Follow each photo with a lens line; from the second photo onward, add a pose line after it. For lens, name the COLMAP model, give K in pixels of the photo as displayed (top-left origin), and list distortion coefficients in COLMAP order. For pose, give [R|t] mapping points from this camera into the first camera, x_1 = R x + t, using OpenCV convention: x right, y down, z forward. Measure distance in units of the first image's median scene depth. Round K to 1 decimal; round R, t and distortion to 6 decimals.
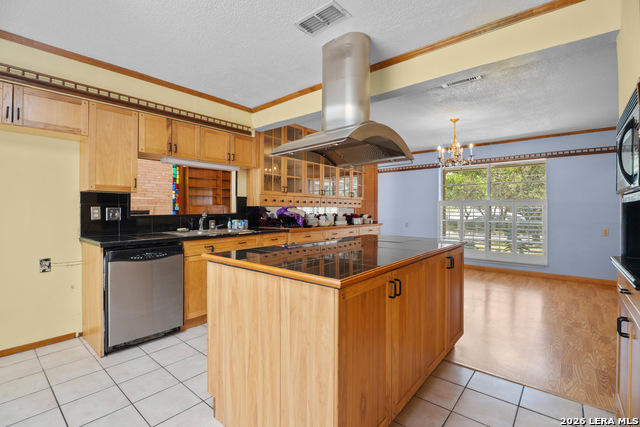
lens RADIAL K [[290.7, 0, 318.5], [0, 290.7, 211.3], [0, 0, 1]] dist [-0.024700, -0.000515]
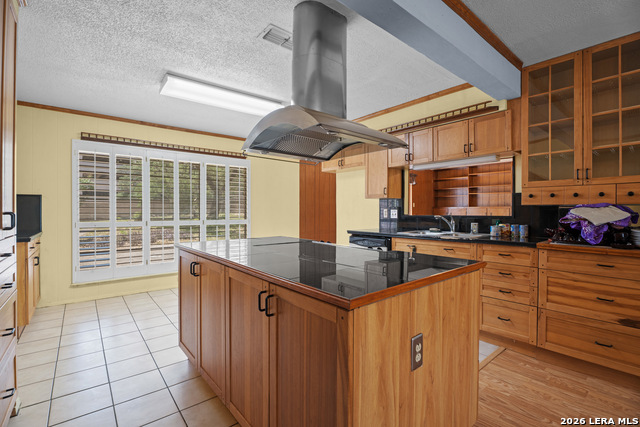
lens RADIAL K [[290.7, 0, 318.0], [0, 290.7, 210.1], [0, 0, 1]] dist [-0.024700, -0.000515]
pose [[-0.179377, -0.003516, -0.983774, 0.586477], [-0.012265, 0.999924, -0.001337, -0.000202], [0.983704, 0.011826, -0.179407, 0.711392]]
